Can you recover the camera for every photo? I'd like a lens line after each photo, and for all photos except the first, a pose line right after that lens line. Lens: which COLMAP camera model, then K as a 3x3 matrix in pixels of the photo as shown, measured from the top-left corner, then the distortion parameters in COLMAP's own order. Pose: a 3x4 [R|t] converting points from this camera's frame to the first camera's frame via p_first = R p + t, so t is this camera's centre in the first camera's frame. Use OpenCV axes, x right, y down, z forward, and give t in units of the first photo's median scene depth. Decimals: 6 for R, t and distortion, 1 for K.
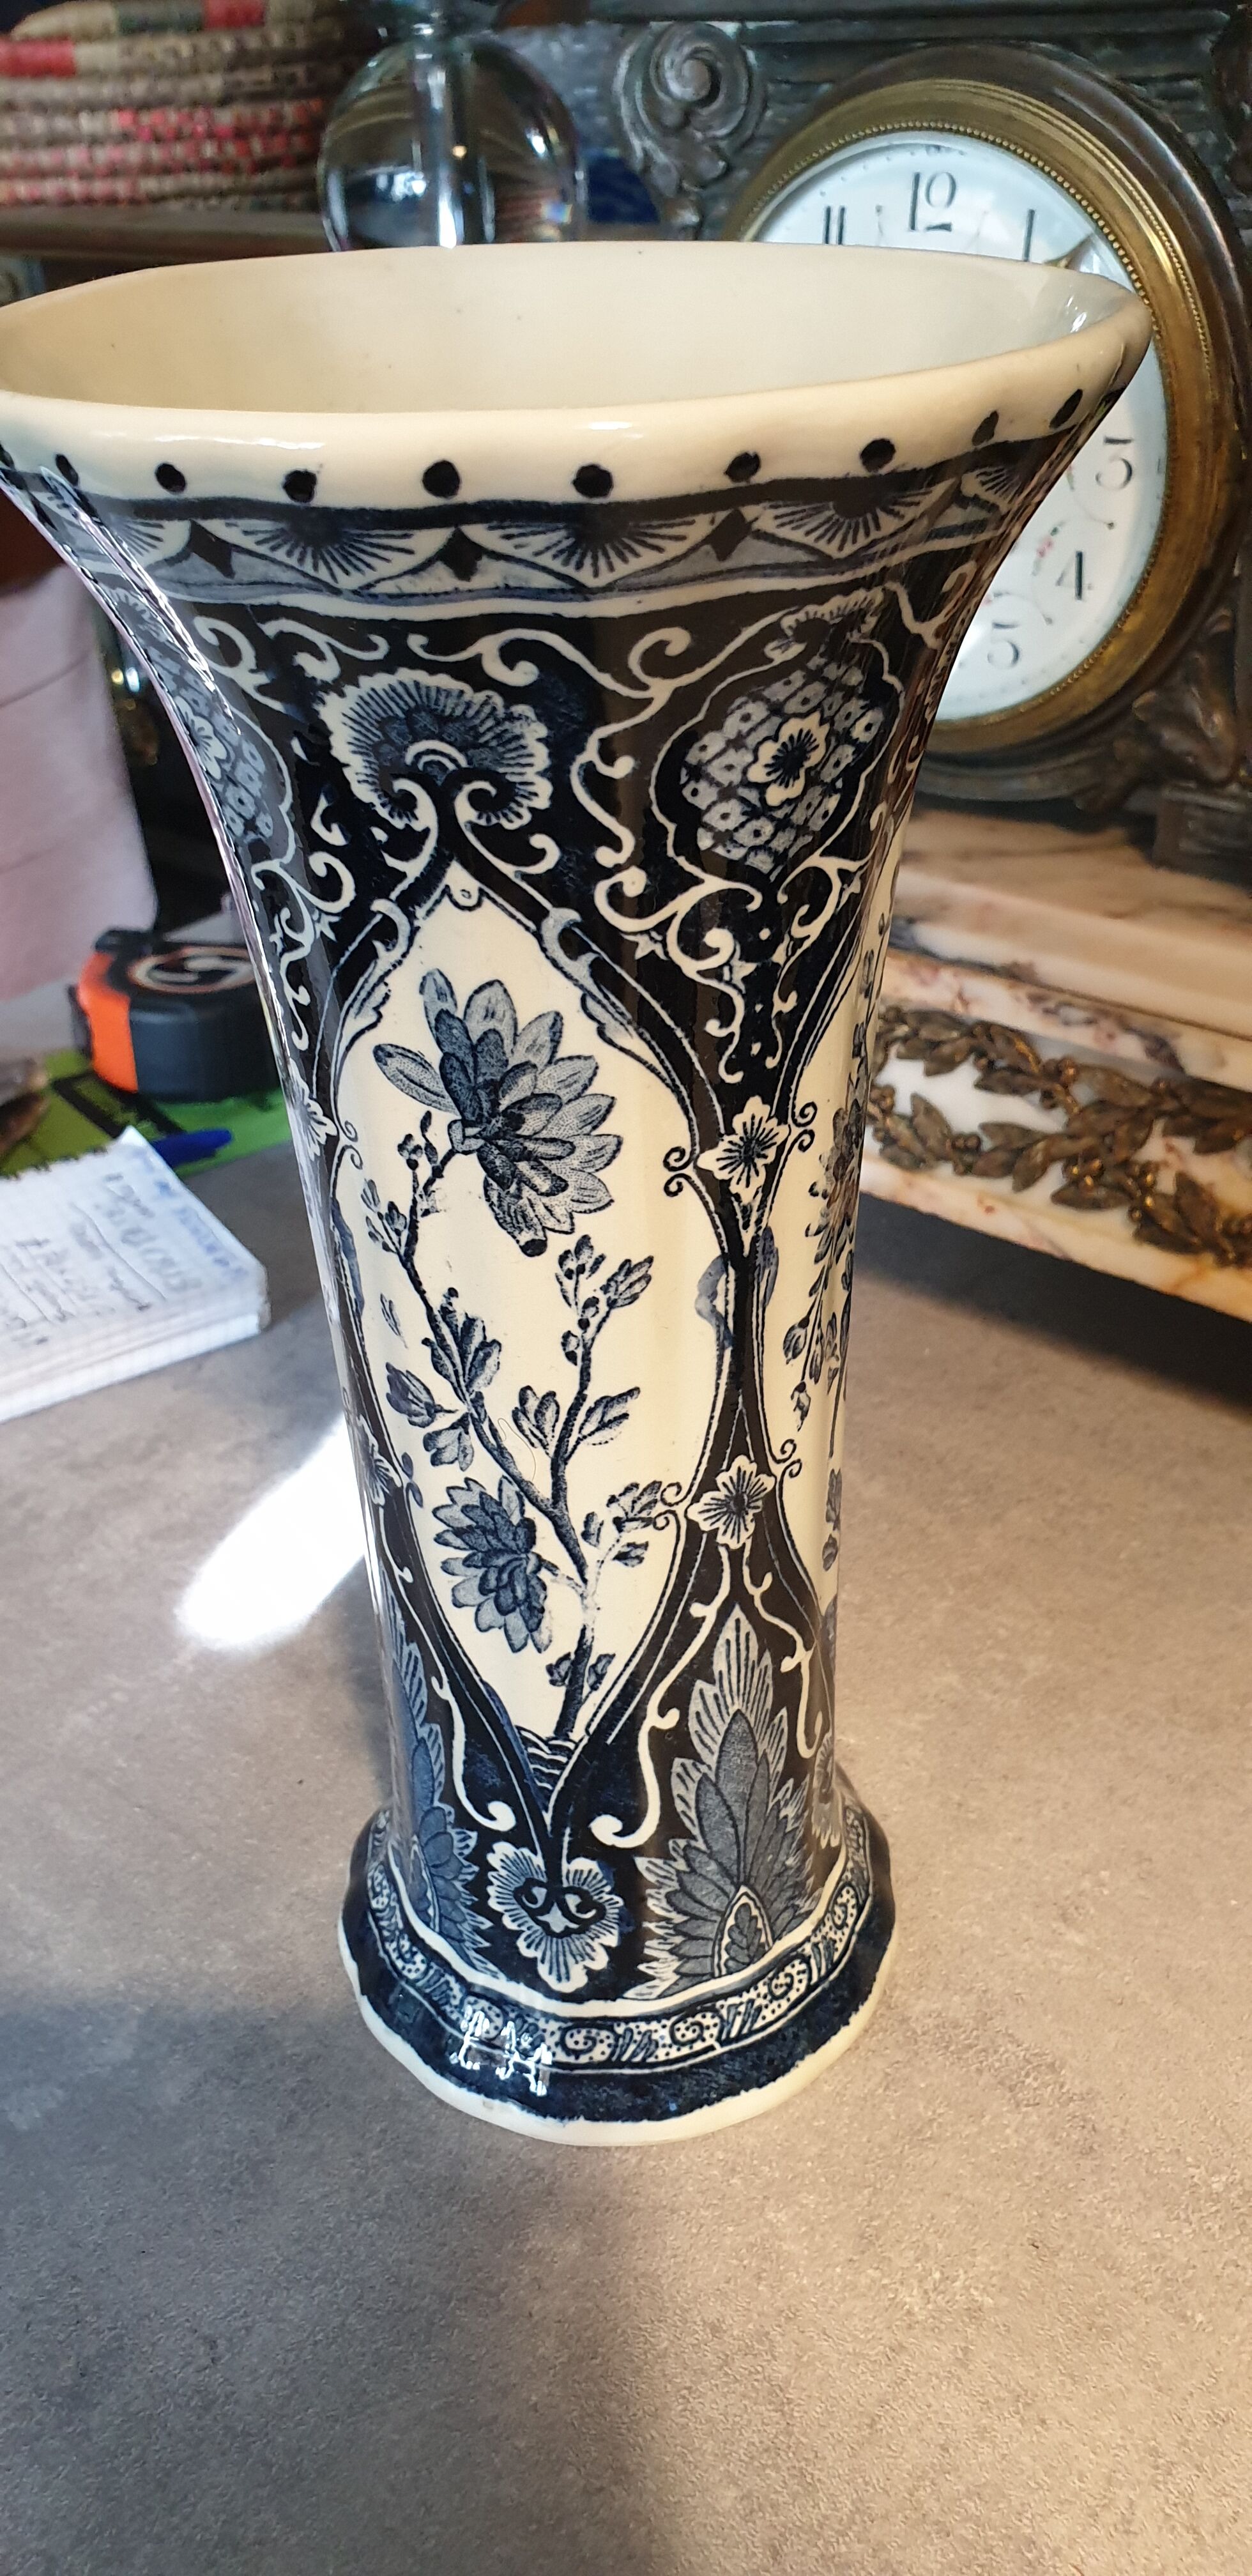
lens RADIAL K [[1878.0, 0, 690.0], [0, 1878.0, 1349.5], [0, 0, 1]] dist [0.062447, -0.052538]
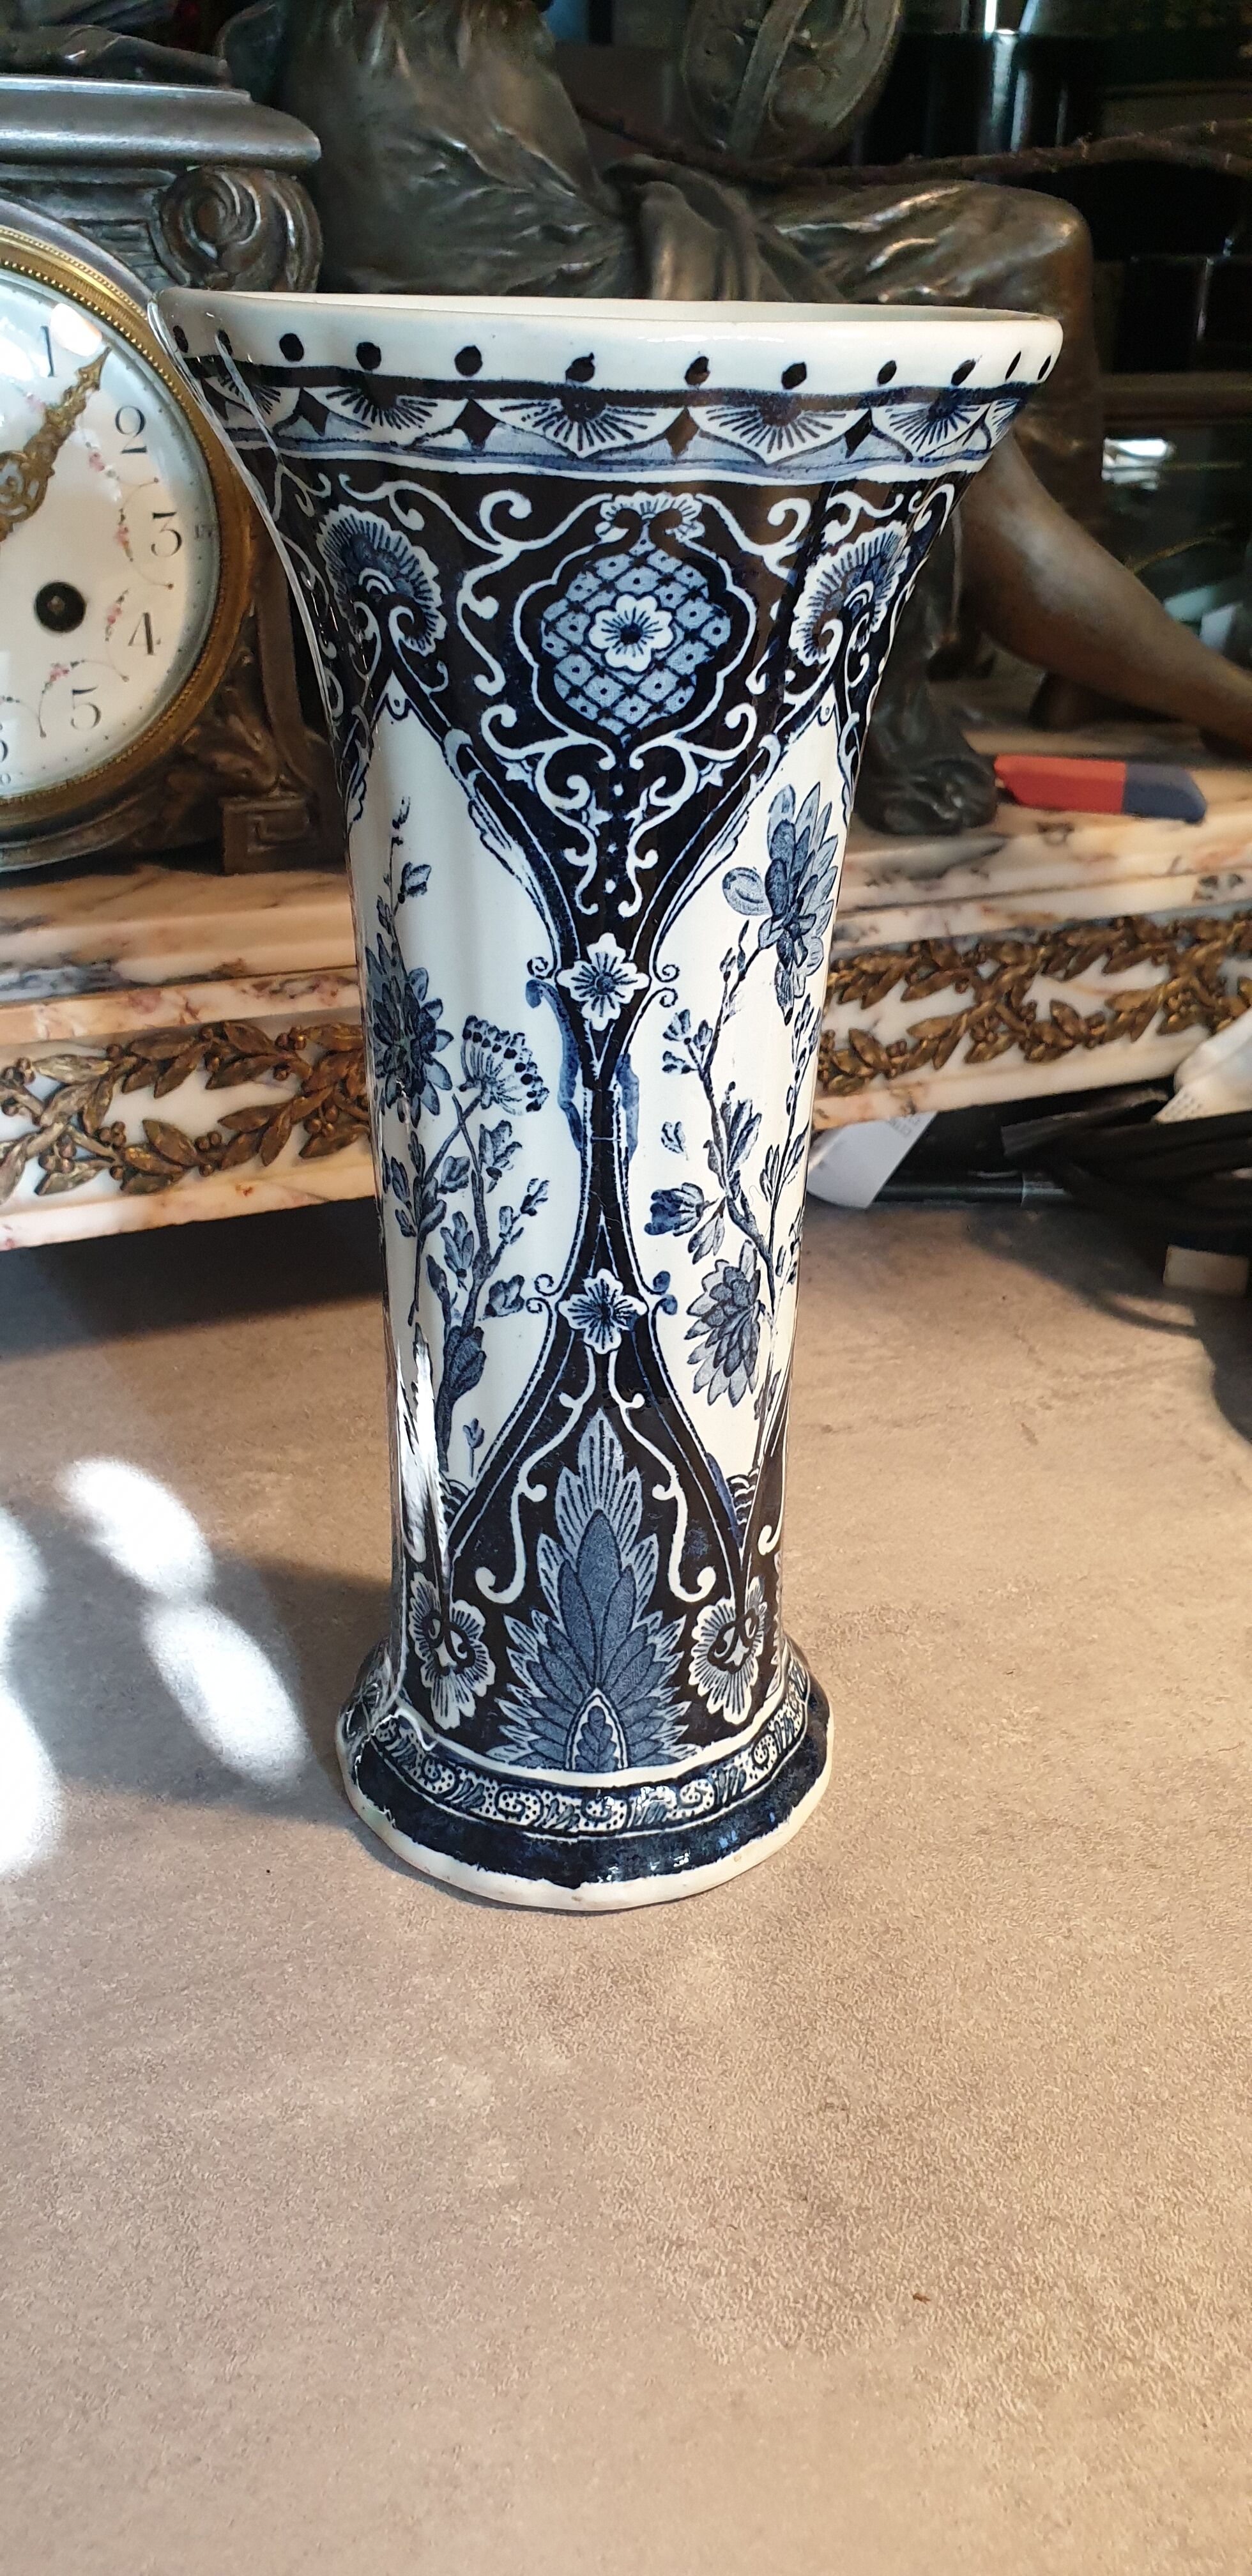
lens RADIAL K [[1802.2, 0, 582.8], [0, 1802.2, 1349.9], [0, 0, 1]] dist [0.159333, -0.246973]
pose [[0.530583, -0.395245, 0.749842, -0.668460], [0.464126, 0.875701, 0.133173, -0.048344], [-0.709274, 0.277362, 0.648075, 0.201625]]
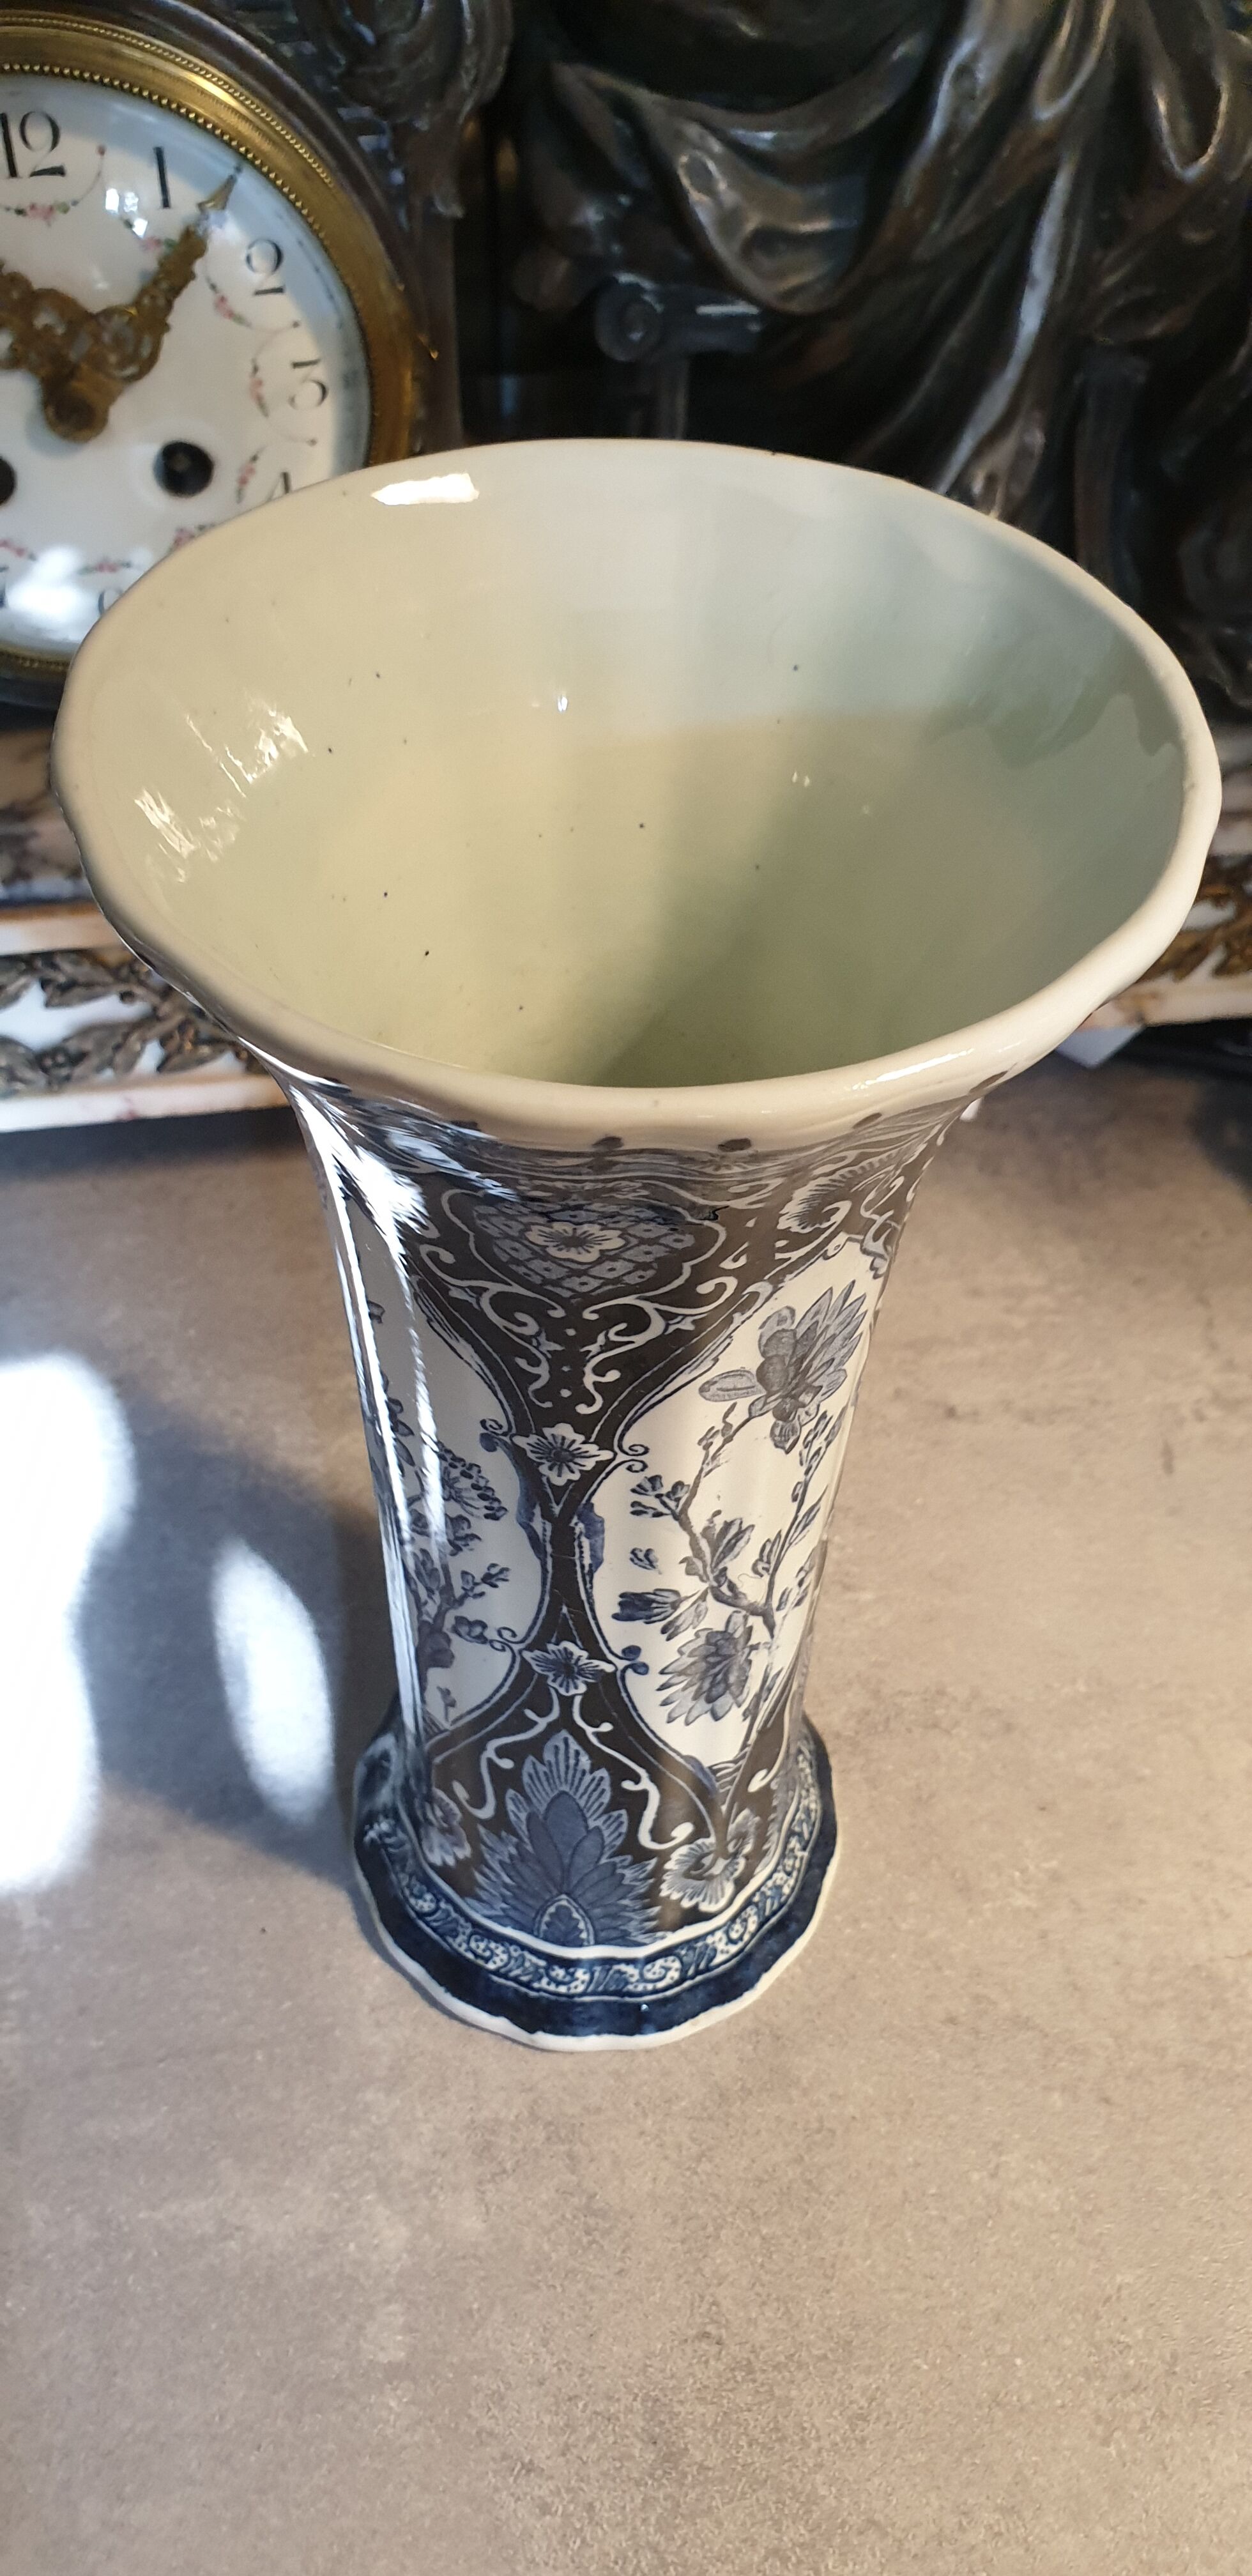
lens RADIAL K [[1824.2, 0, 626.0], [0, 1824.2, 1288.0], [0, 0, 1]] dist [0.084678, -0.092250]
pose [[0.686919, -0.510509, 0.517225, -0.384064], [0.377128, 0.858789, 0.346780, -0.317368], [-0.621222, -0.043150, 0.782446, 0.111233]]
